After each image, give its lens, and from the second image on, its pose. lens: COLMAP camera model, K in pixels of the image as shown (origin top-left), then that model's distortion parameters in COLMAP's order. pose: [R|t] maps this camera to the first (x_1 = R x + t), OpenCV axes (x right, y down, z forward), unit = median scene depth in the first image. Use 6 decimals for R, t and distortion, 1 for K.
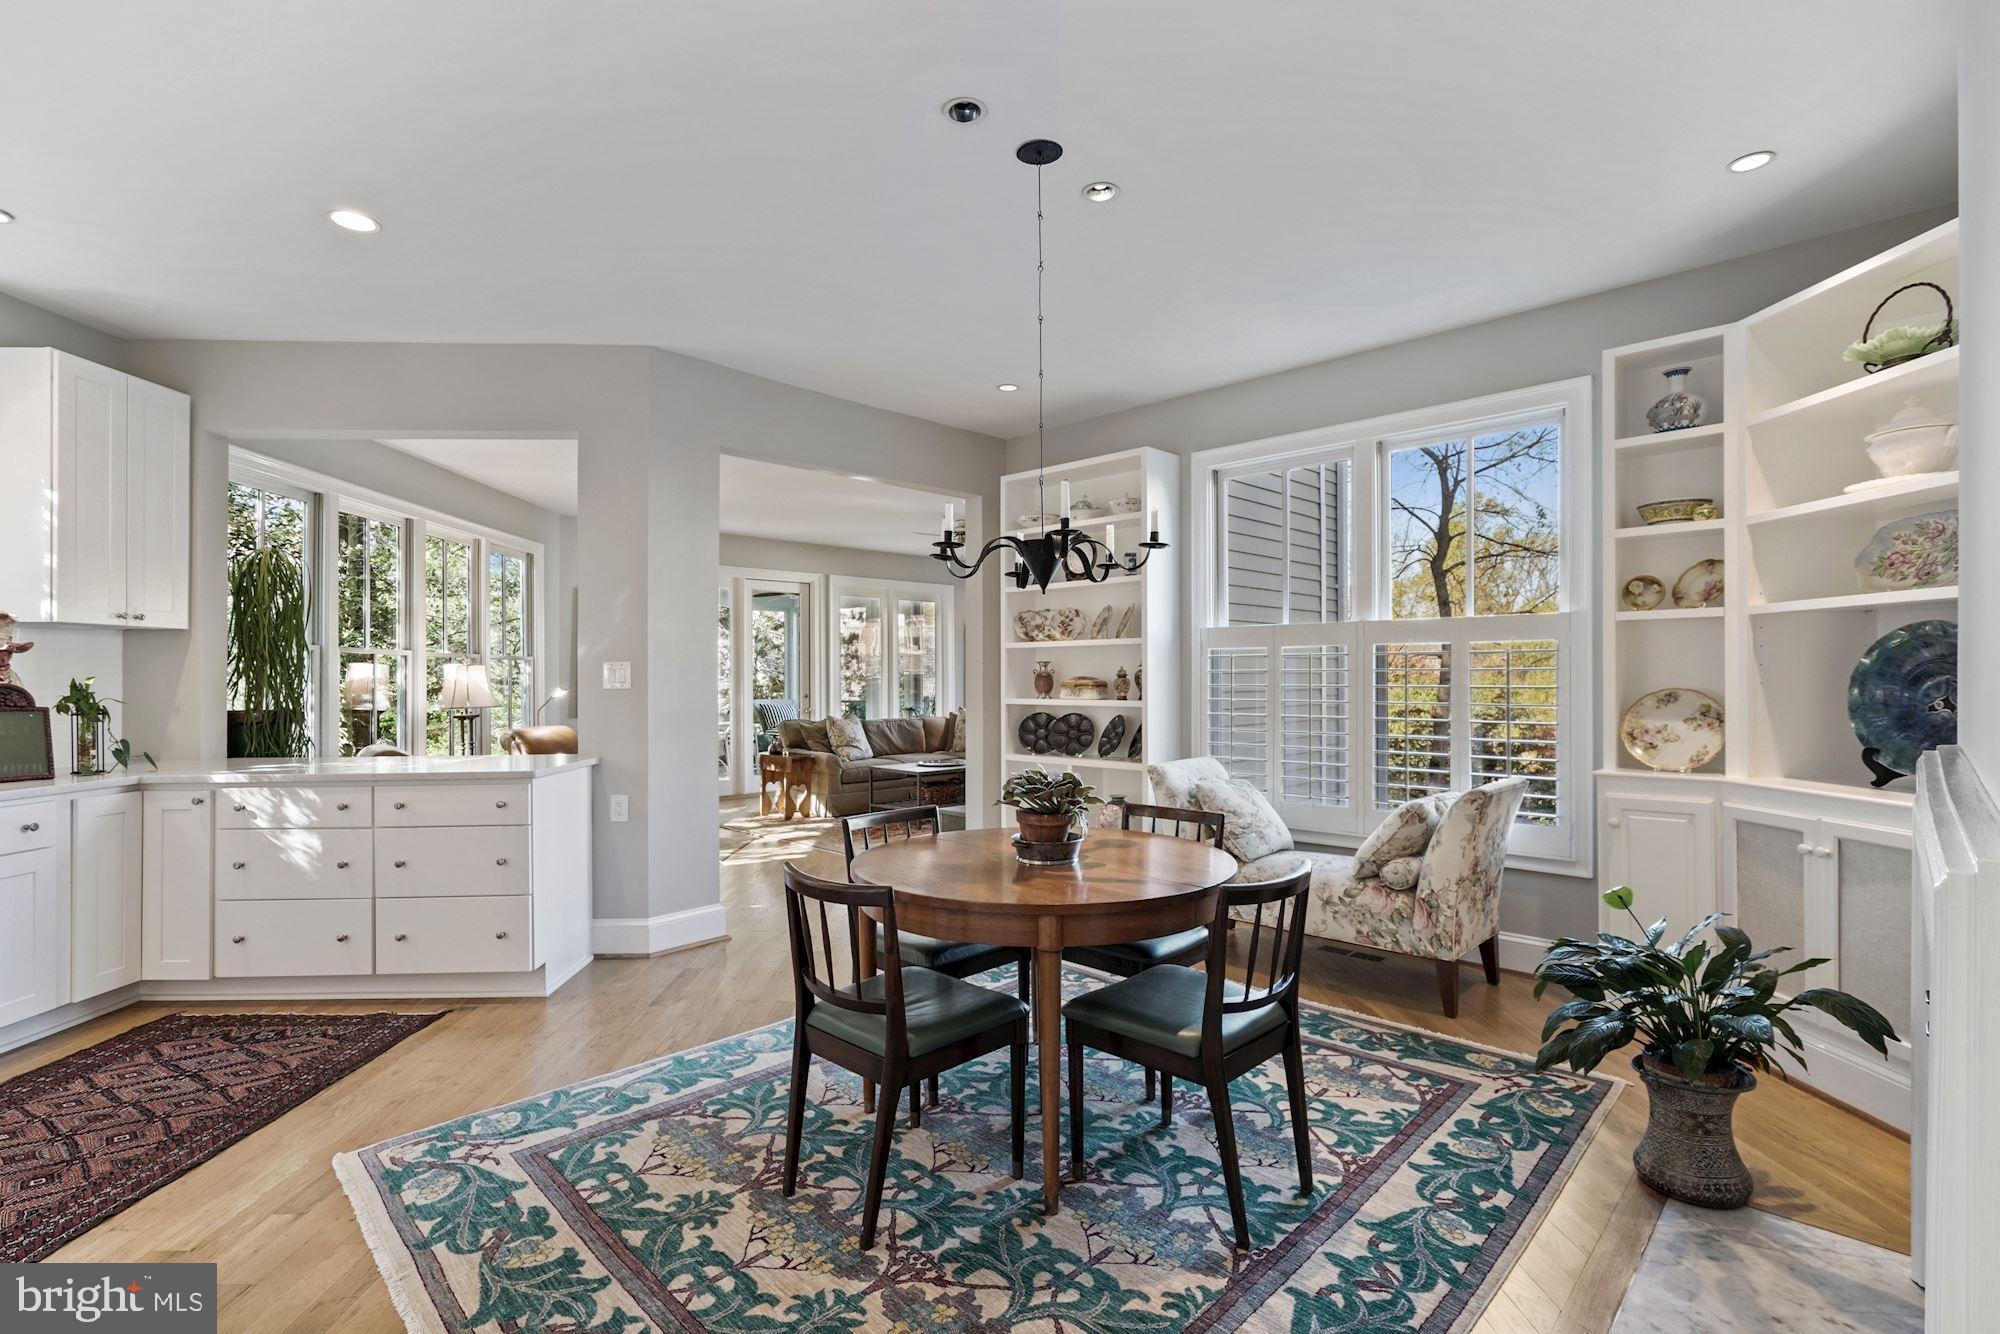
lens RADIAL K [[928.2, 0, 999.8], [0, 928.2, 674.7], [0, 0, 1]] dist [-0.013709, 0.000067]
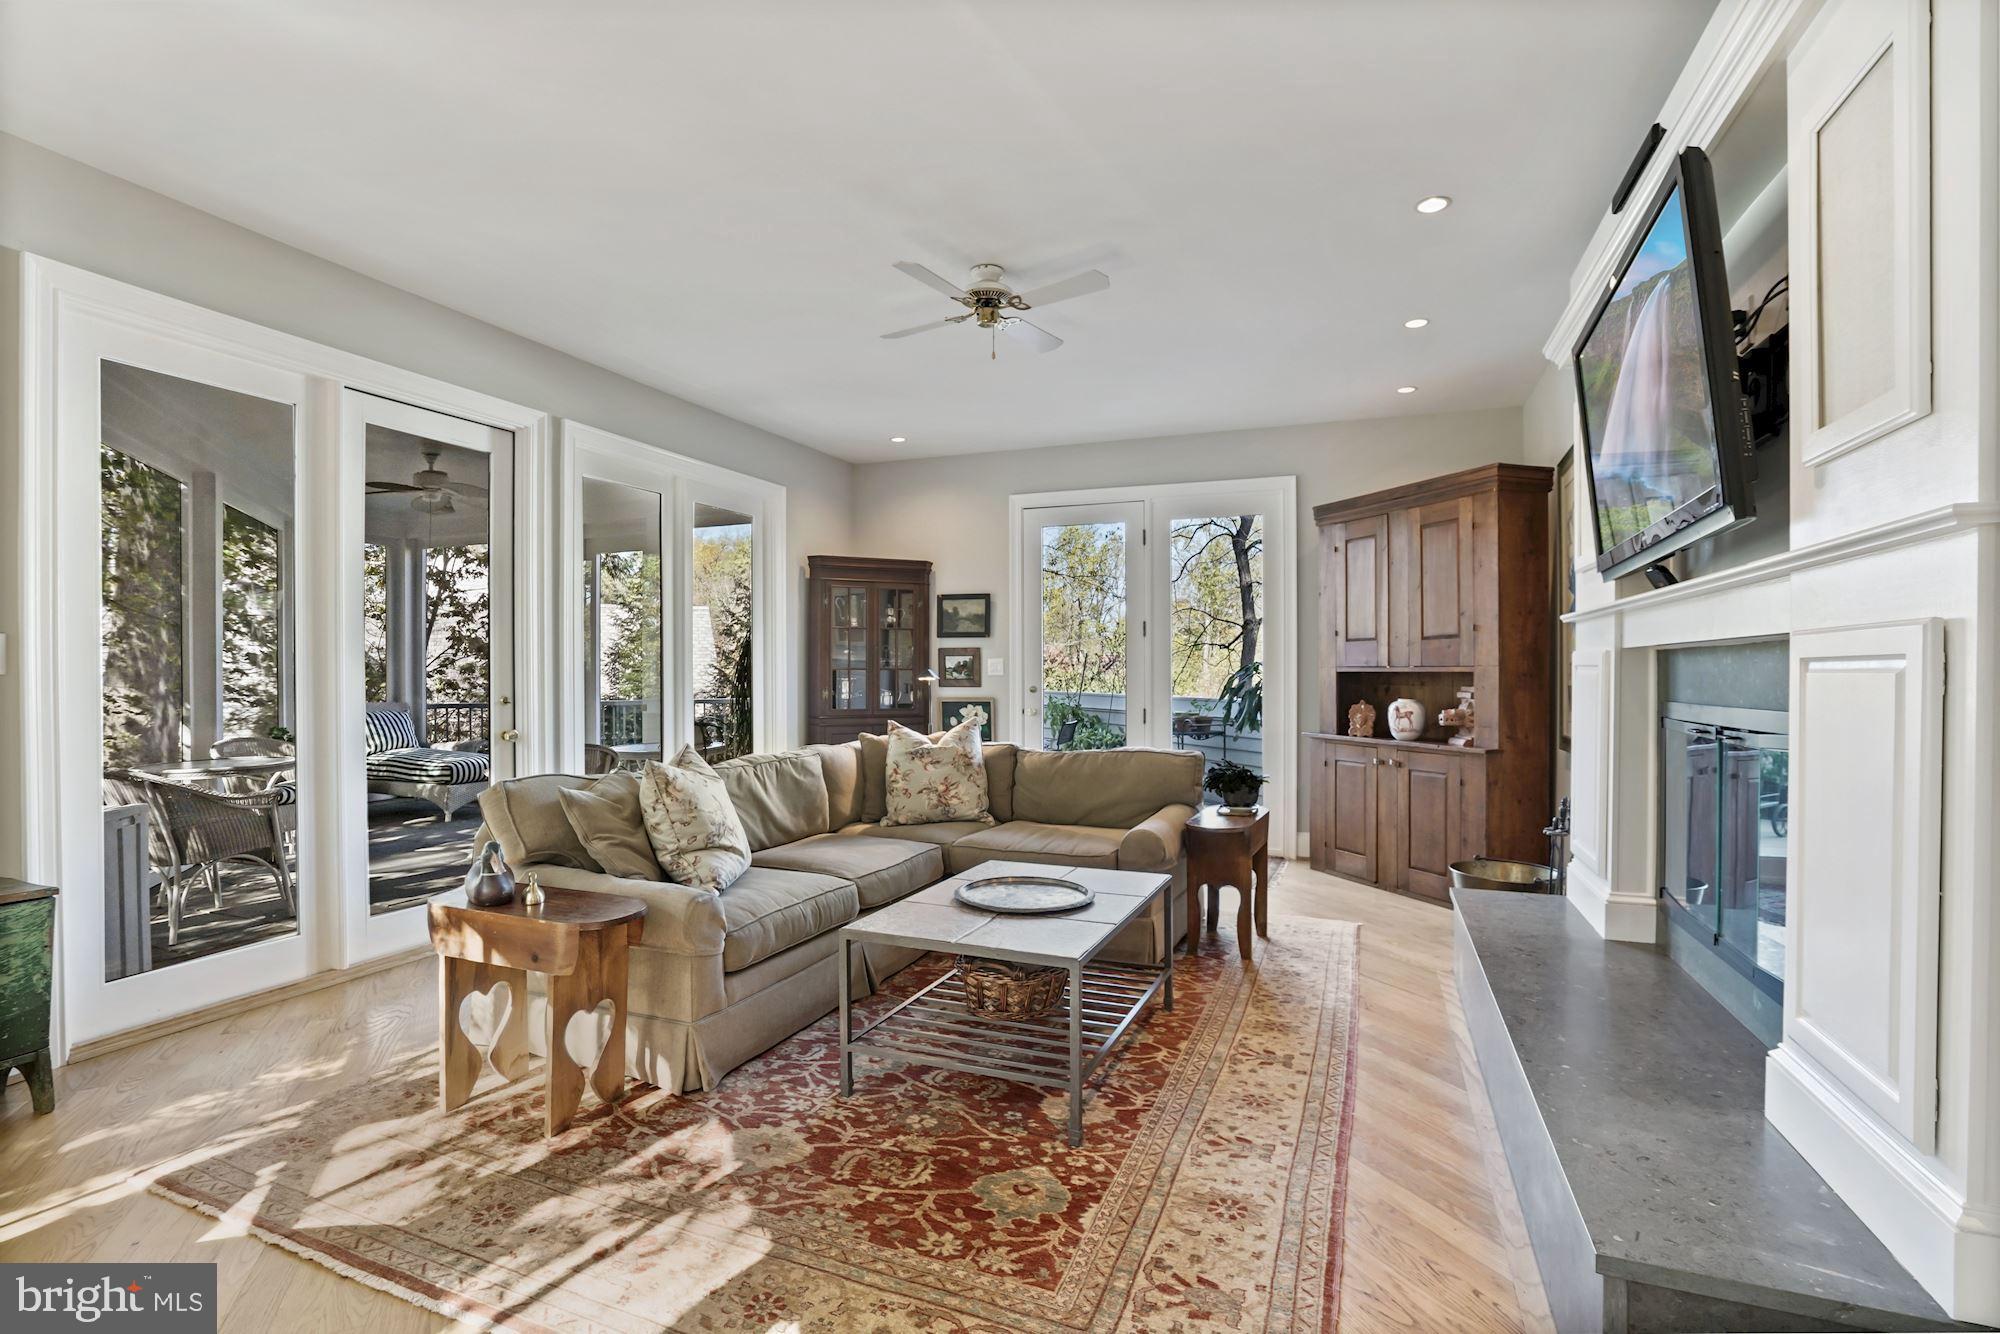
lens RADIAL K [[928.2, 0, 999.8], [0, 928.2, 674.7], [0, 0, 1]] dist [-0.013709, 0.000067]
pose [[0.917463, 0.001947, 0.397816, -0.201878], [-0.005106, 0.999963, 0.006882, 0.007833], [-0.397788, -0.008345, 0.917439, 0.631998]]
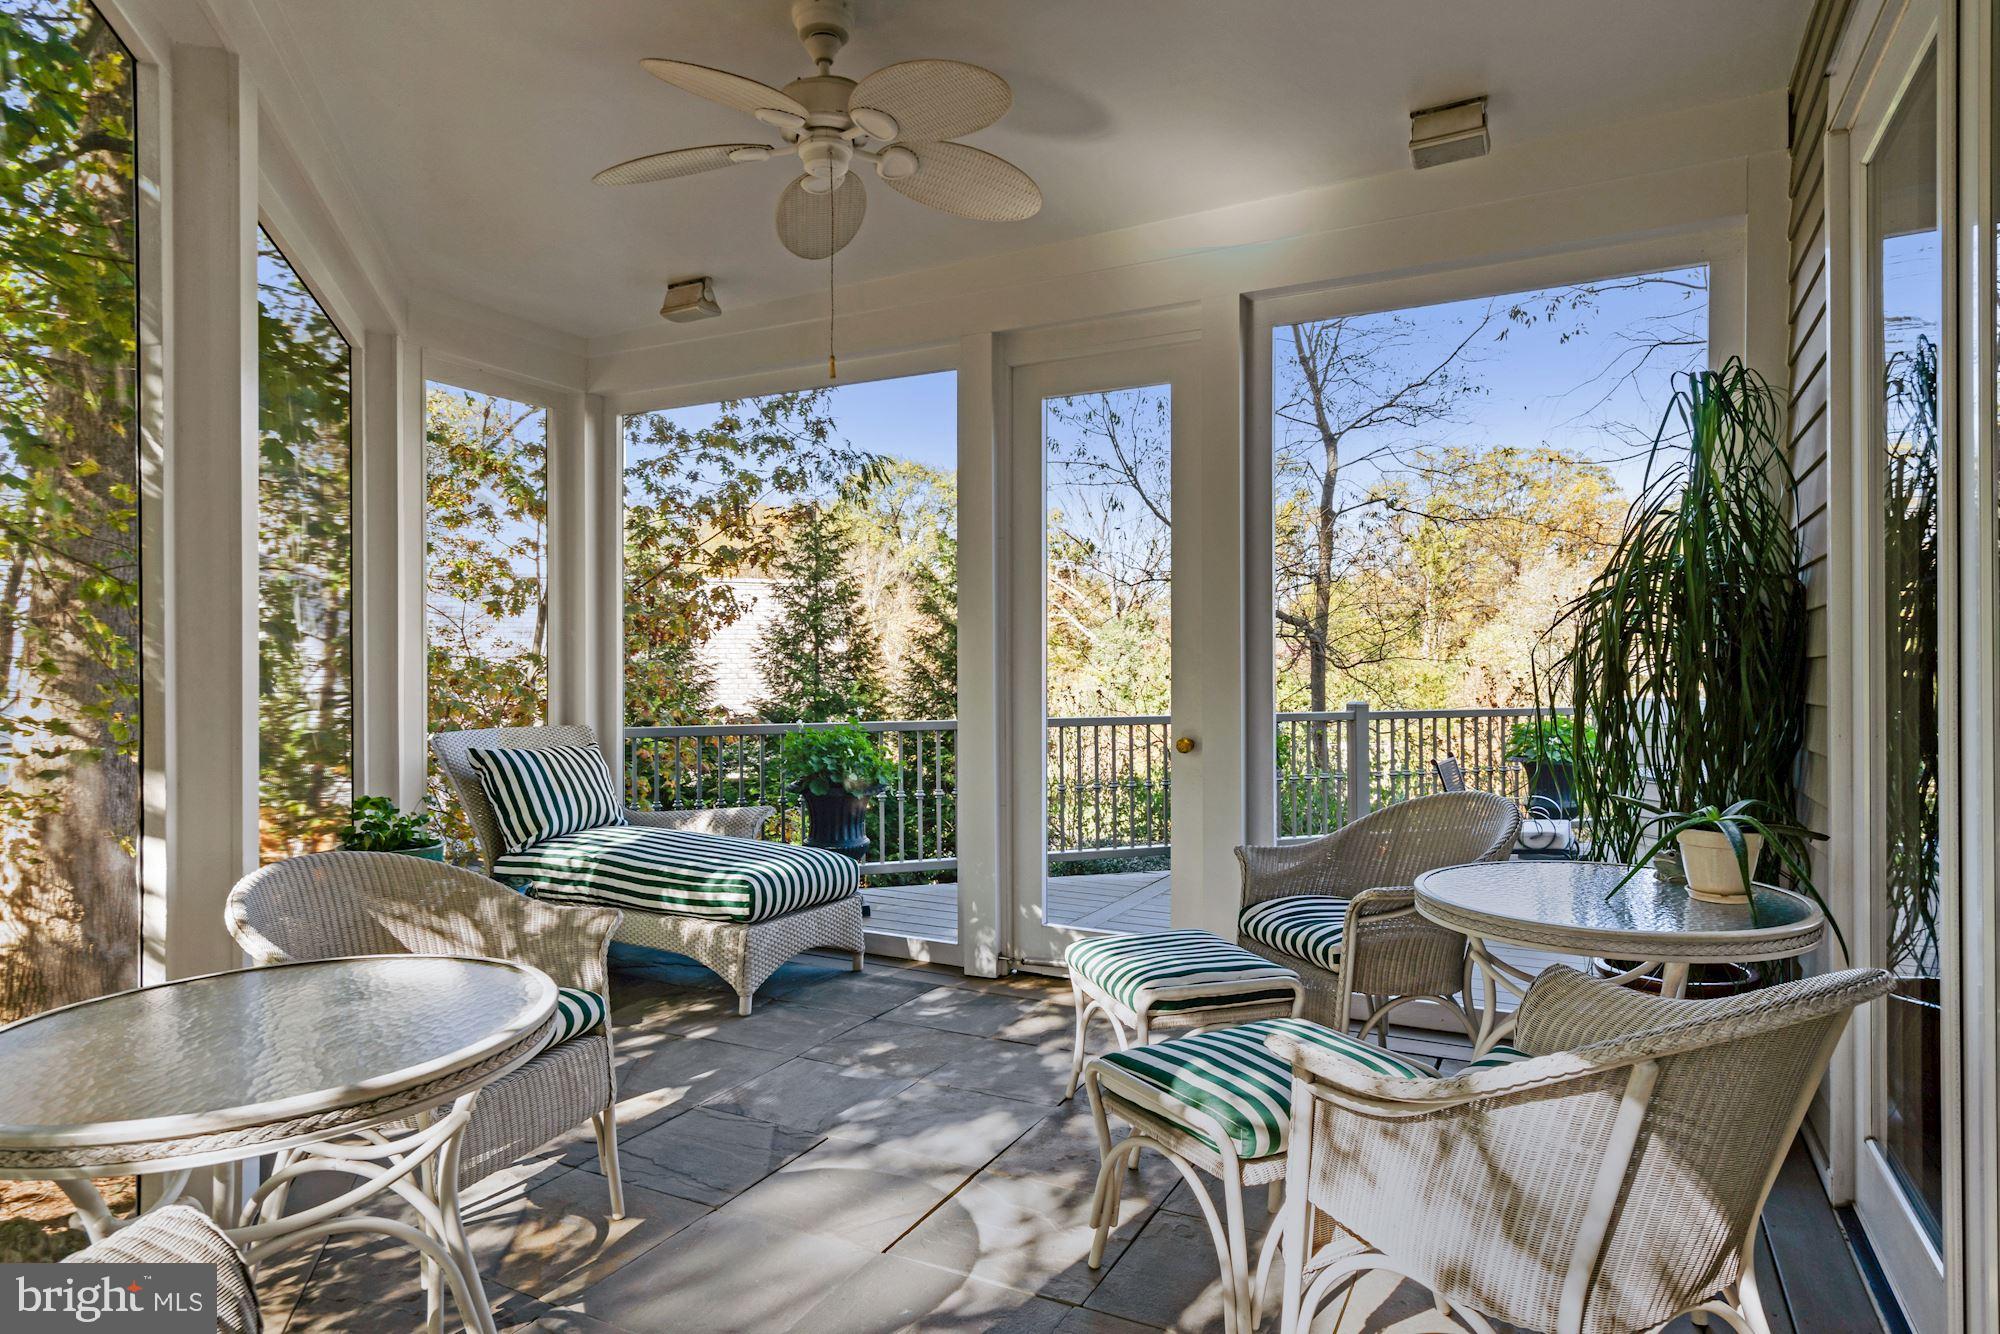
lens RADIAL K [[1162.3, 0, 1000.0], [0, 1162.3, 667.0], [0, 0, 1]] dist [0.001279, 0.000343]
pose [[0.956177, -0.003854, 0.292763, -0.258677], [0.003110, 0.999991, 0.003007, 0.010520], [-0.292772, -0.001965, 0.956180, 0.810510]]
